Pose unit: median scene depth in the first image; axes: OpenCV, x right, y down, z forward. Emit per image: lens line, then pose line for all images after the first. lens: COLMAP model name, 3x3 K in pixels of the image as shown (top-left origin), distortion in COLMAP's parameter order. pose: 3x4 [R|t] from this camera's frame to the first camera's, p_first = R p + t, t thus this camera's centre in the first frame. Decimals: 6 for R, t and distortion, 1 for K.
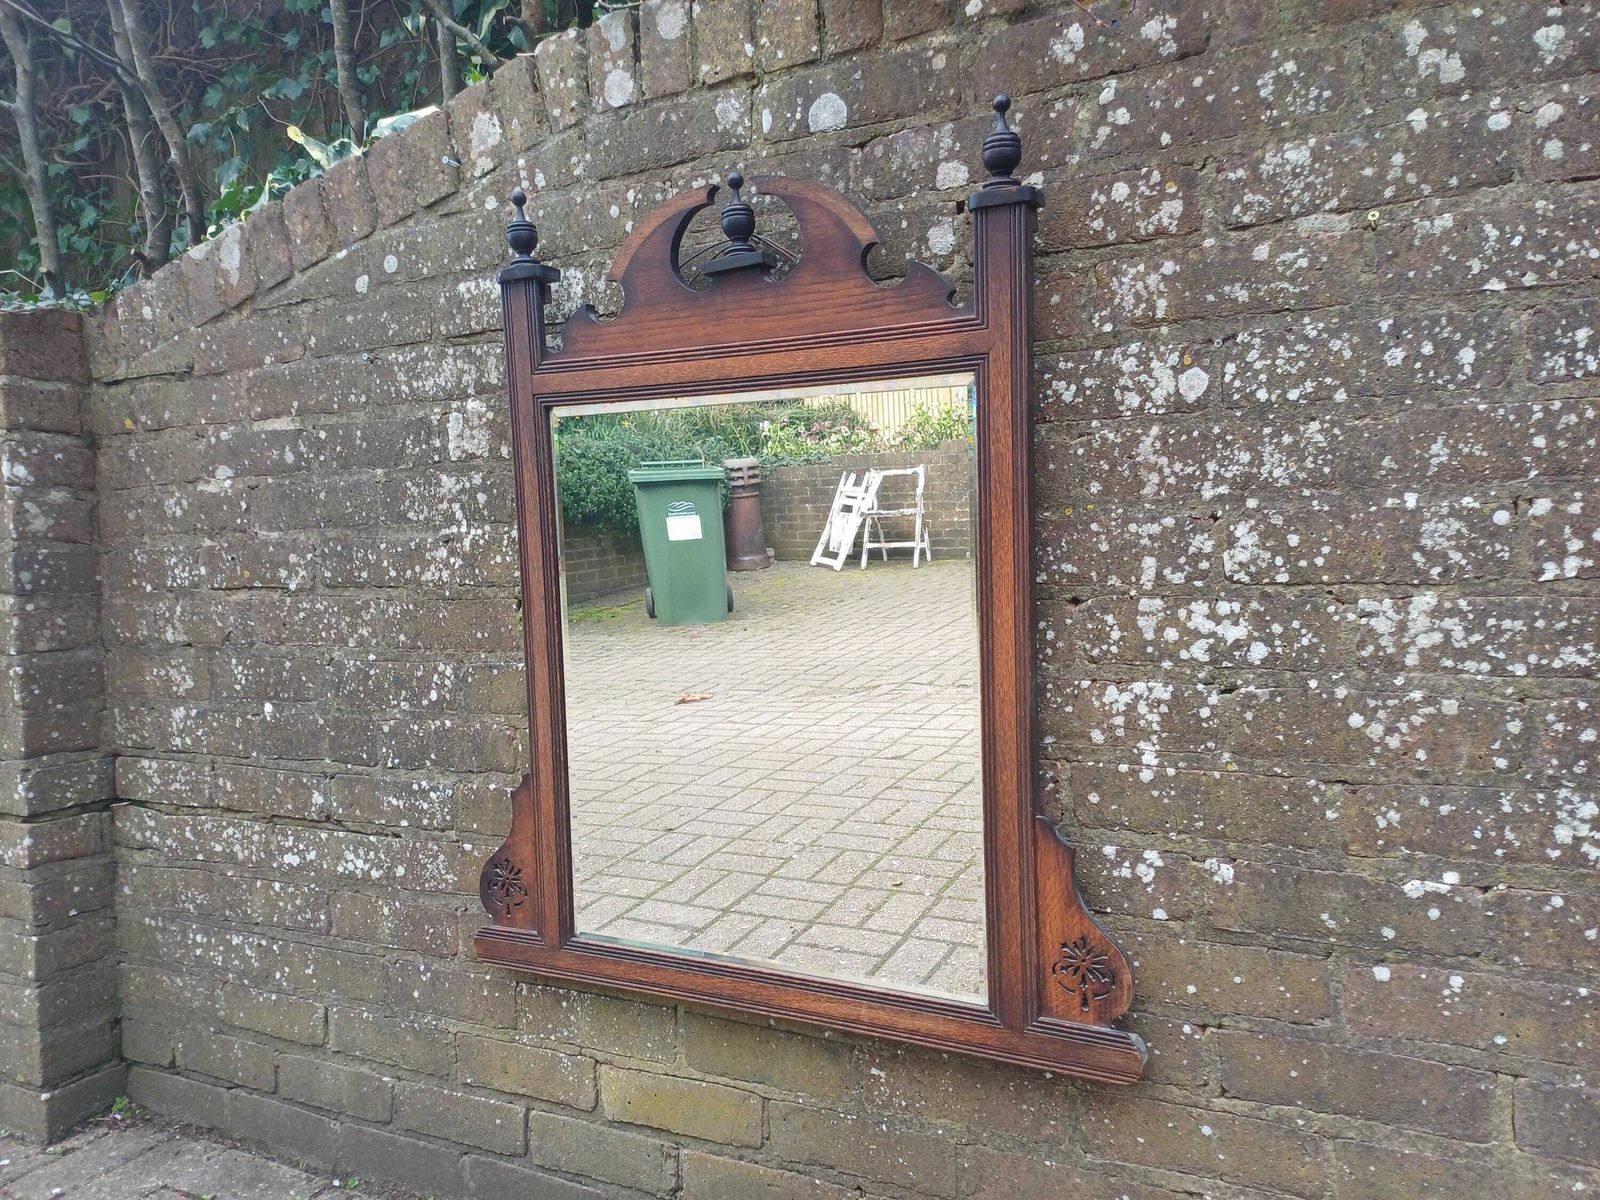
lens RADIAL K [[1182.5, 0, 812.8], [0, 1182.5, 628.4], [0, 0, 1]] dist [0.065644, -0.069213]
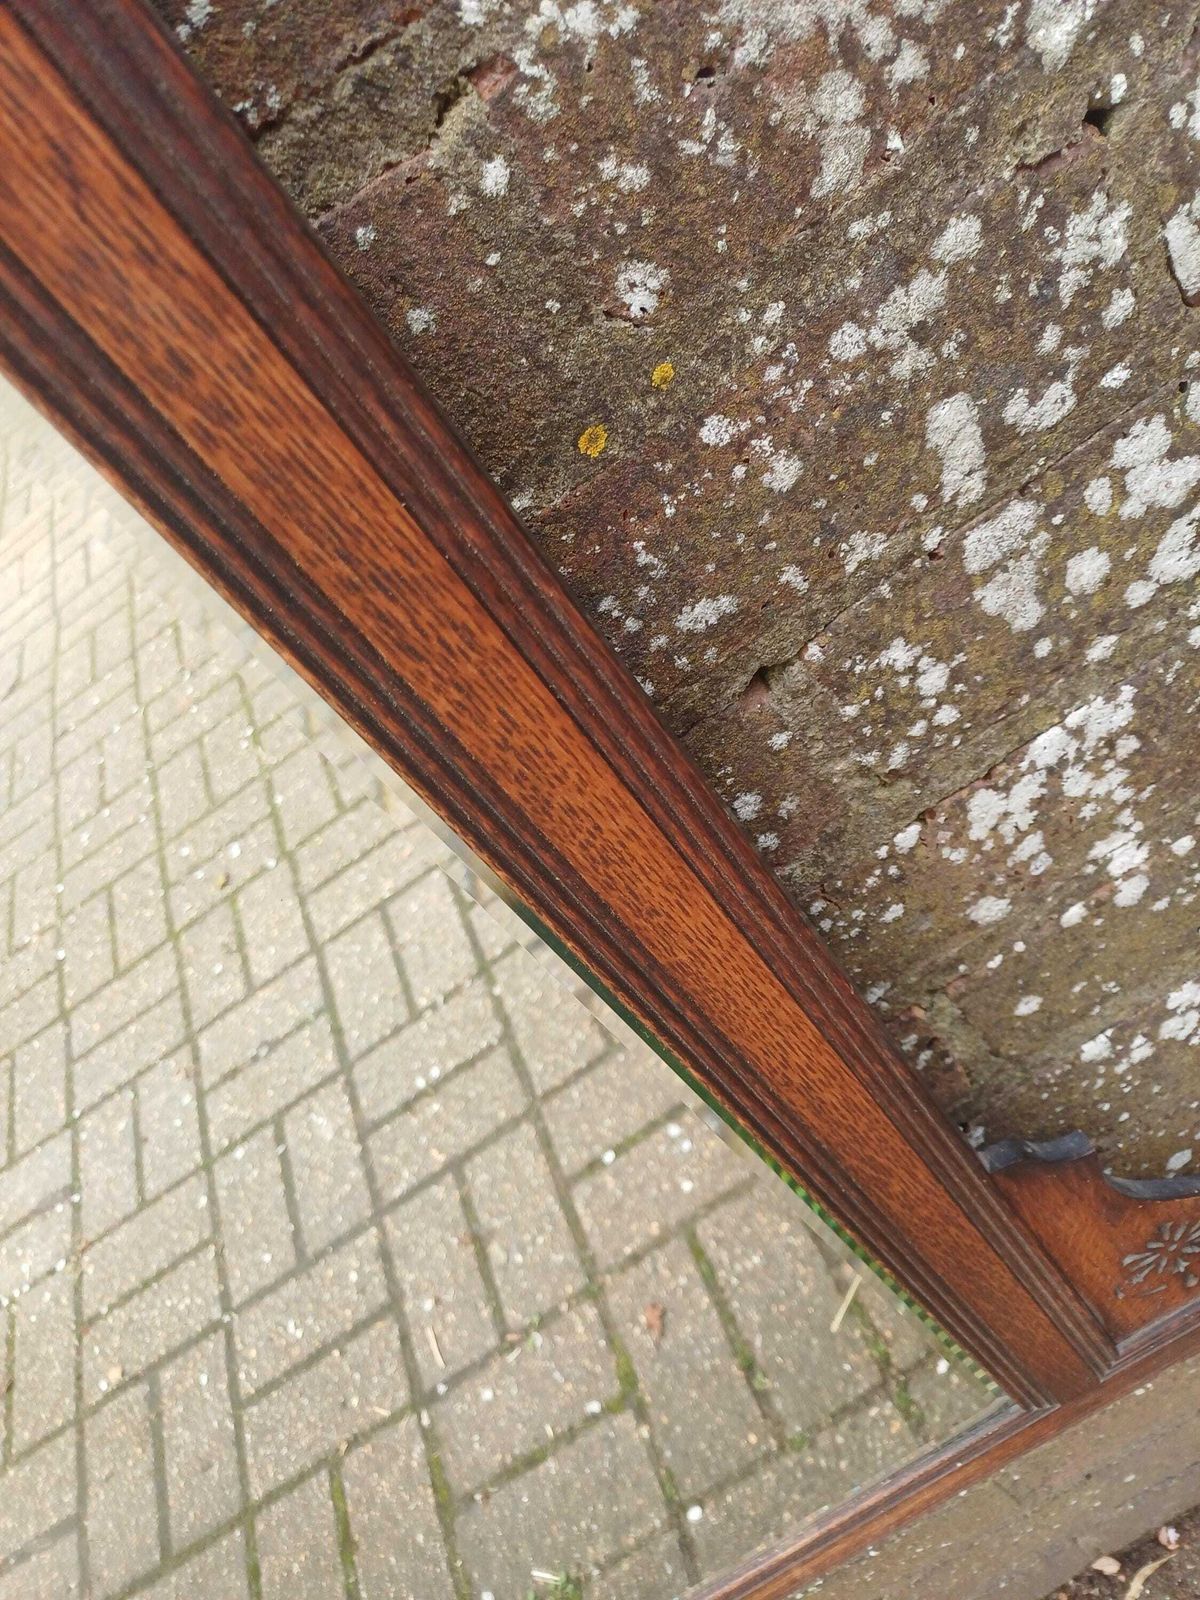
lens RADIAL K [[1182.5, 0, 604.9], [0, 1182.5, 792.7], [0, 0, 1]] dist [0.065644, -0.069213]
pose [[0.598440, -0.746404, 0.291120, 0.097503], [0.526930, 0.640409, 0.558767, -0.188324], [-0.603502, -0.180989, 0.776549, 0.815780]]
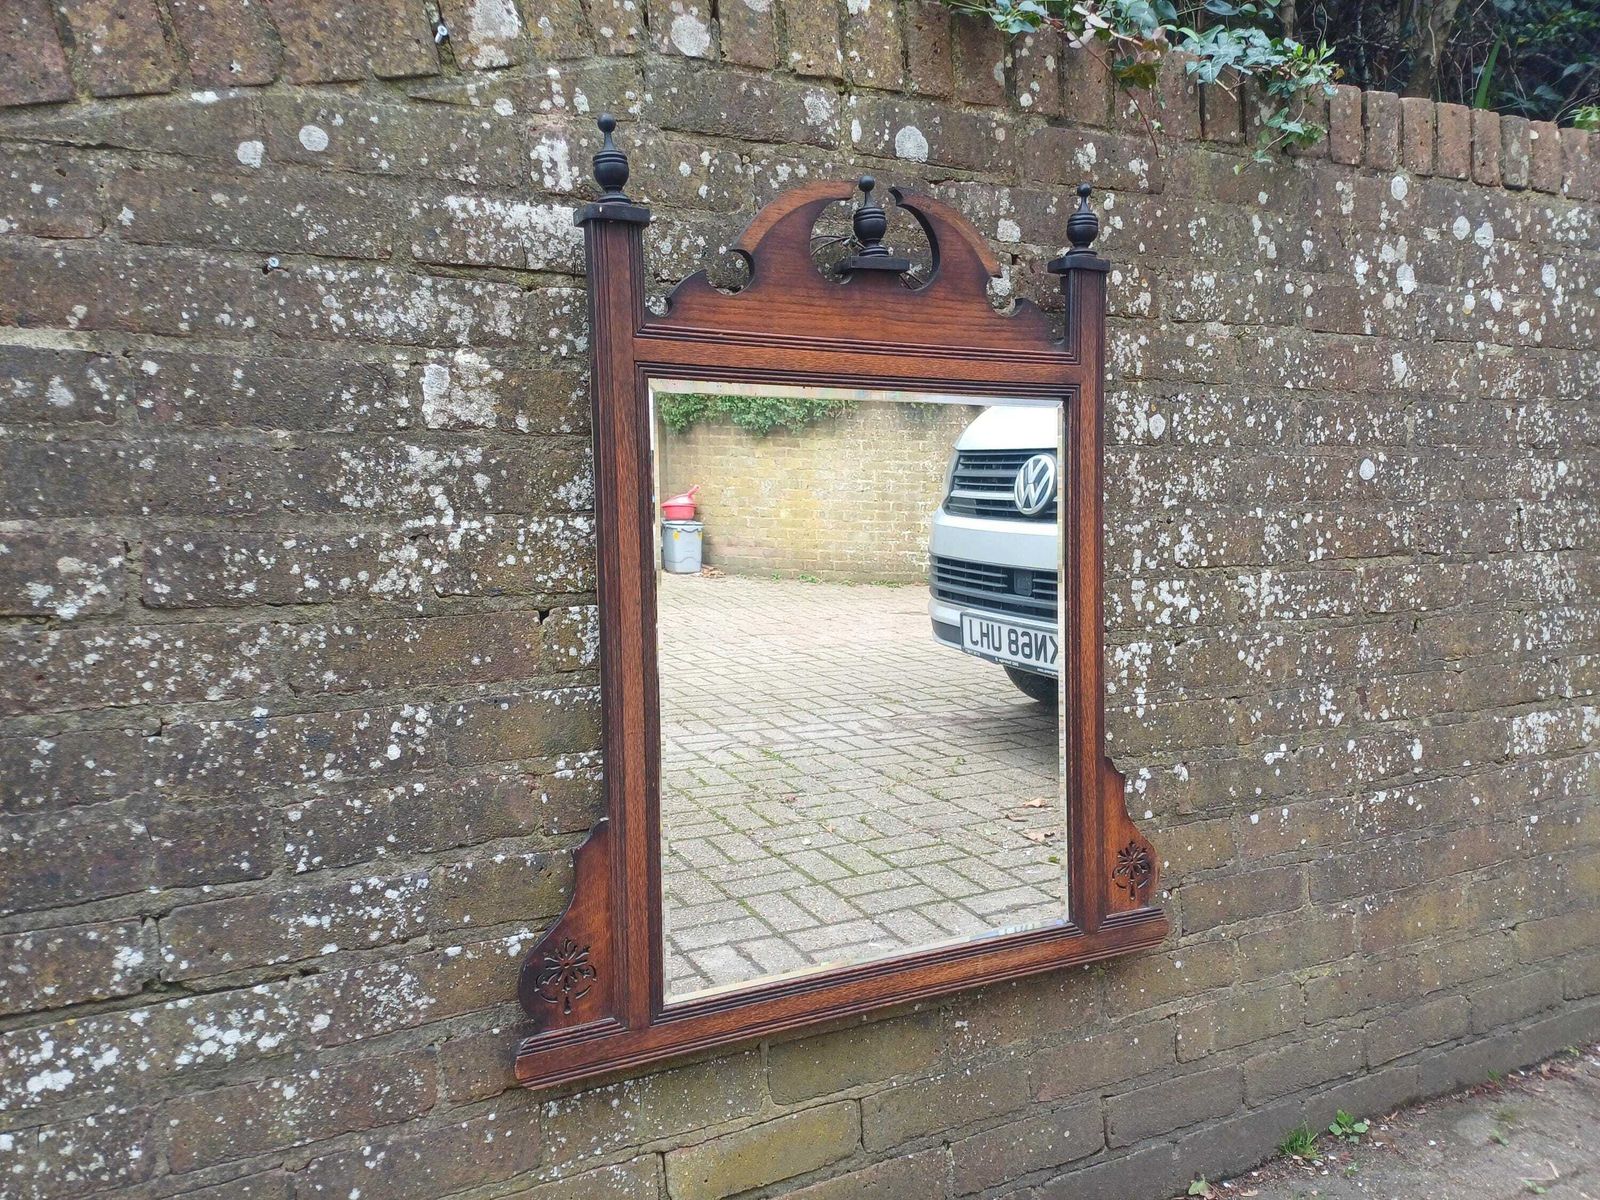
lens RADIAL K [[1182.5, 0, 788.3], [0, 1182.5, 610.5], [0, 0, 1]] dist [0.065644, -0.069213]
pose [[0.589189, -0.033343, 0.807307, -1.030764], [0.072625, 0.997289, -0.011813, -0.003873], [-0.804725, 0.065590, 0.590014, 0.520586]]
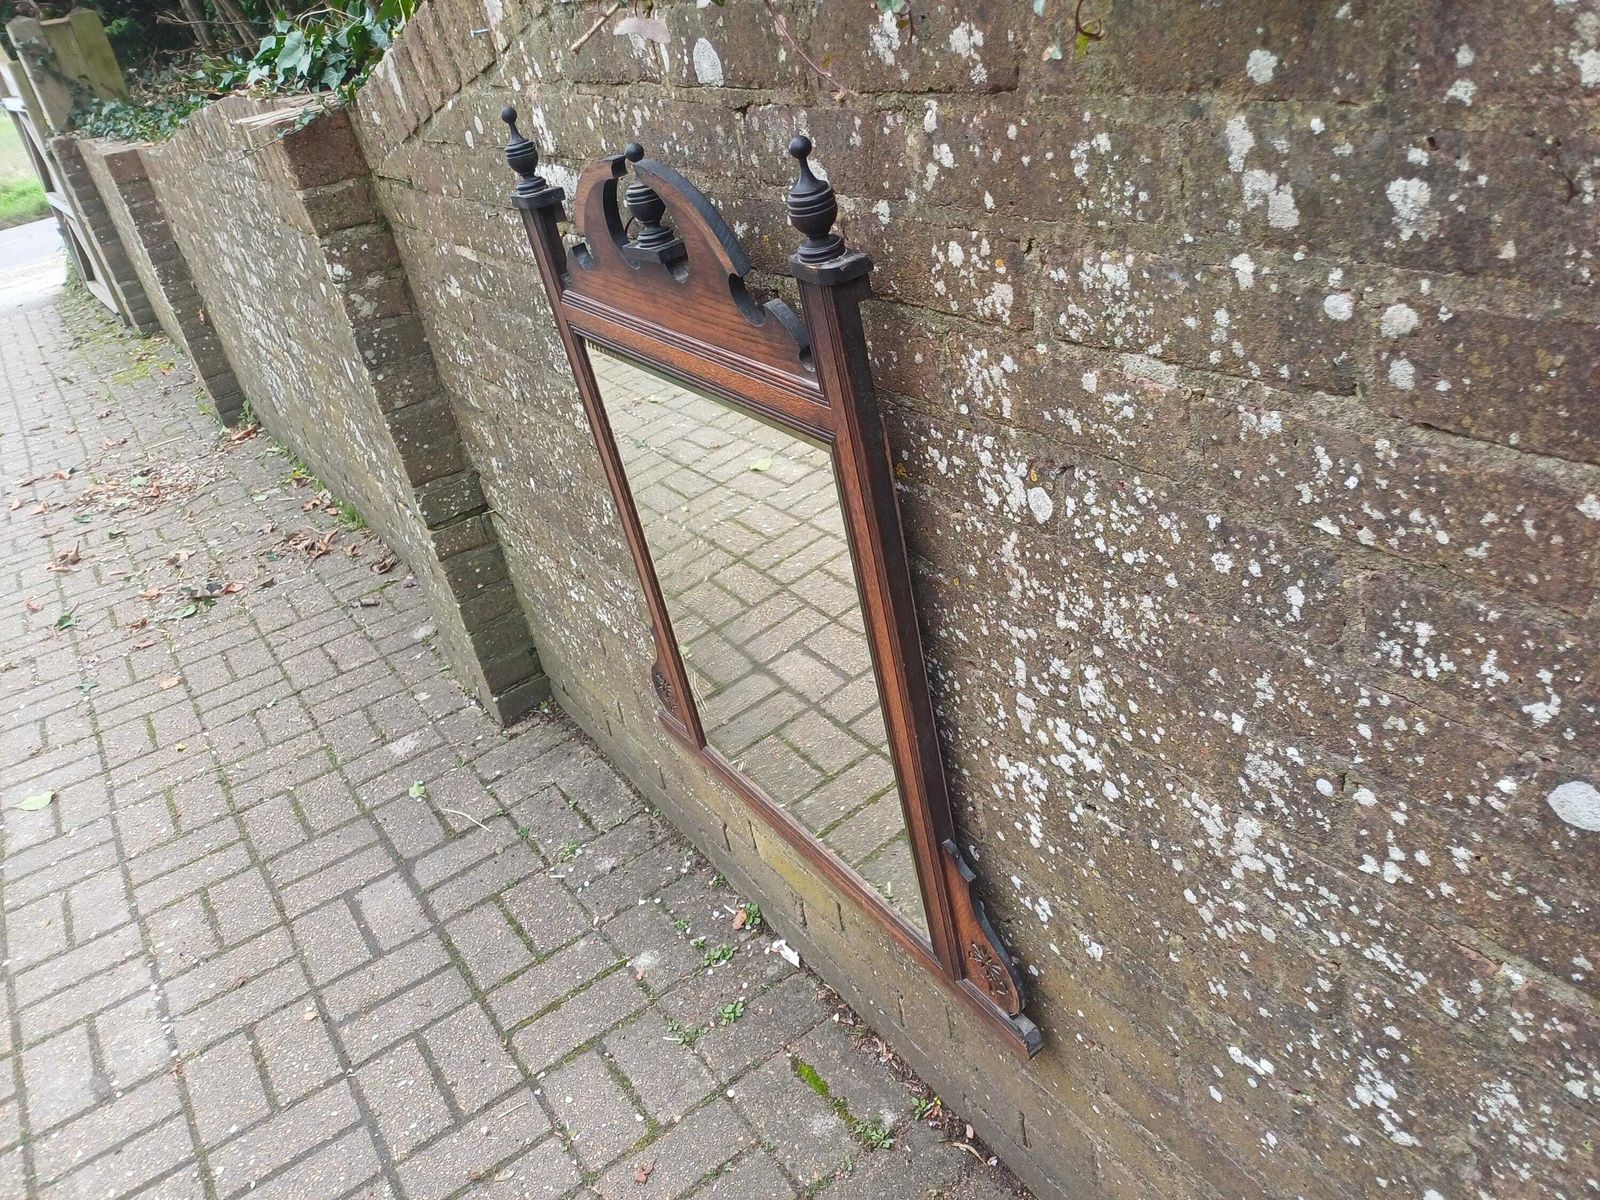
lens RADIAL K [[1182.5, 0, 806.6], [0, 1182.5, 610.2], [0, 0, 1]] dist [0.065644, -0.069213]
pose [[0.869634, 0.134960, -0.474893, 0.555488], [0.122772, 0.872575, 0.472799, -0.527297], [0.478189, -0.469466, 0.742252, 0.274408]]
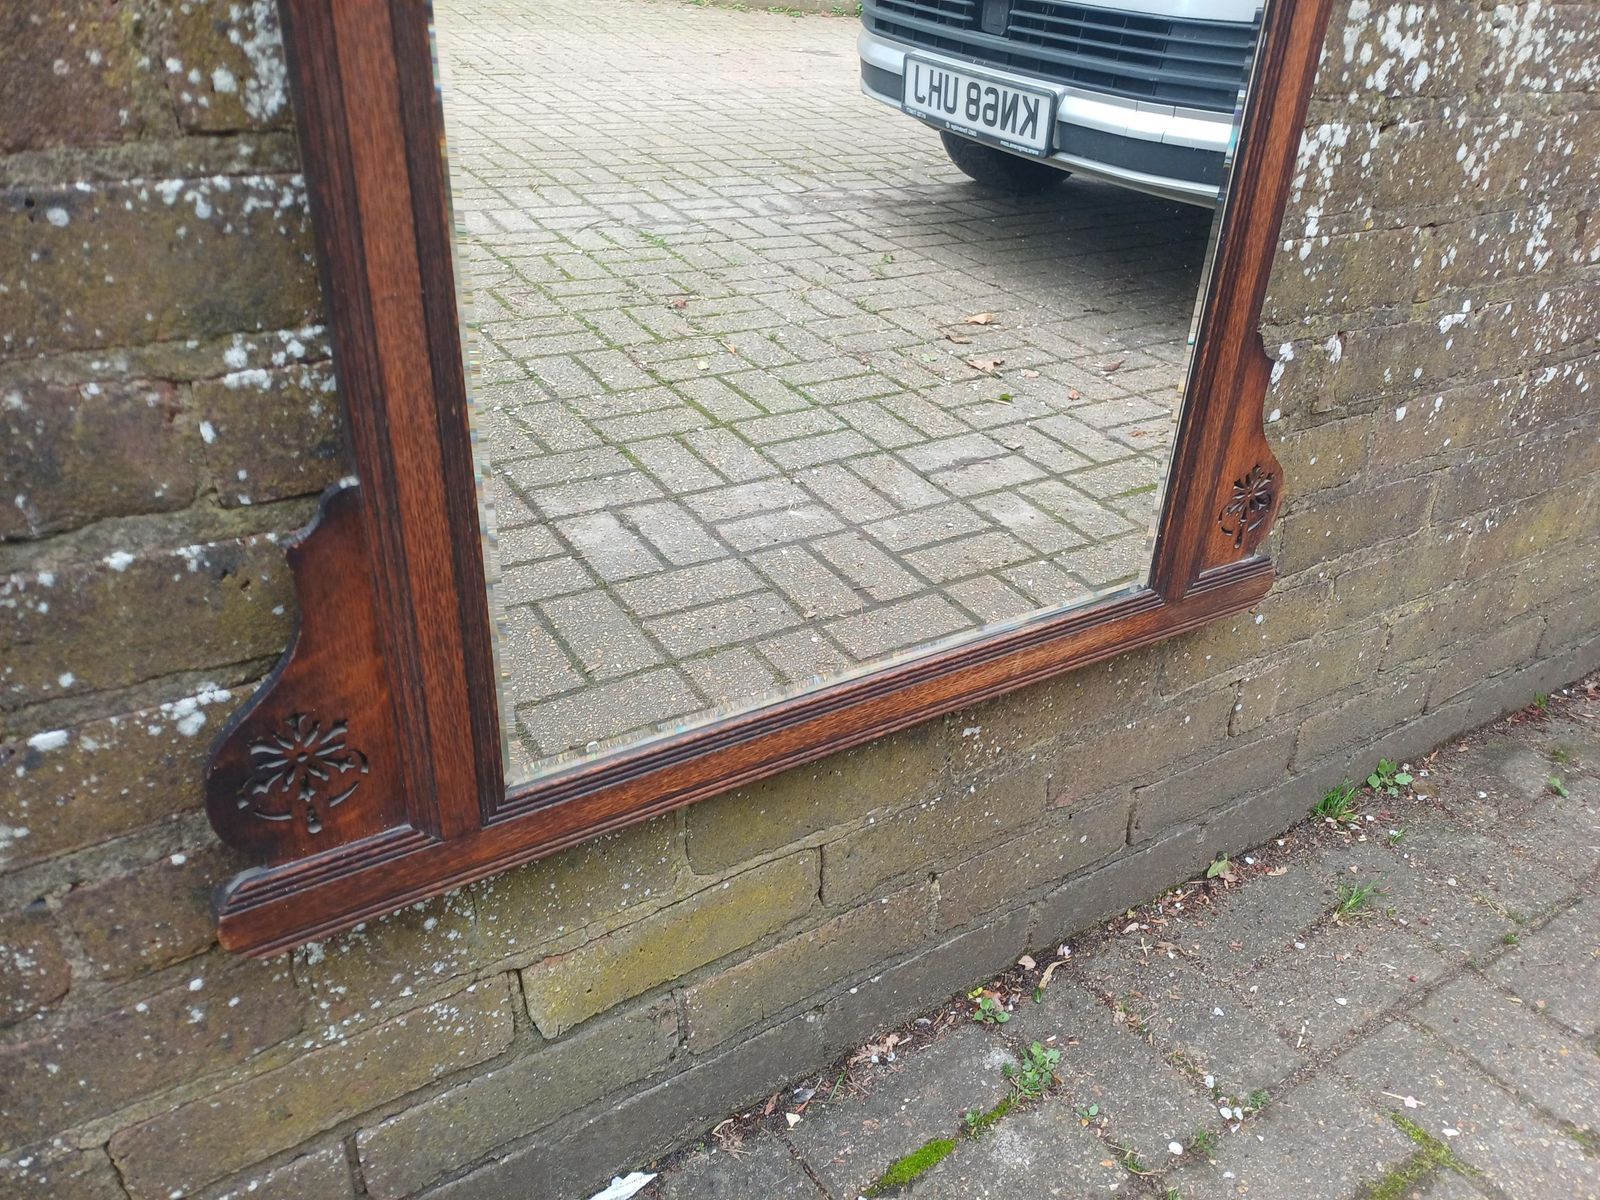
lens RADIAL K [[1182.5, 0, 814.7], [0, 1182.5, 614.0], [0, 0, 1]] dist [0.065644, -0.069213]
pose [[0.491769, -0.374267, 0.786185, -0.607453], [0.015721, 0.906578, 0.421746, 0.000710], [-0.870584, -0.195042, 0.451711, 0.875109]]
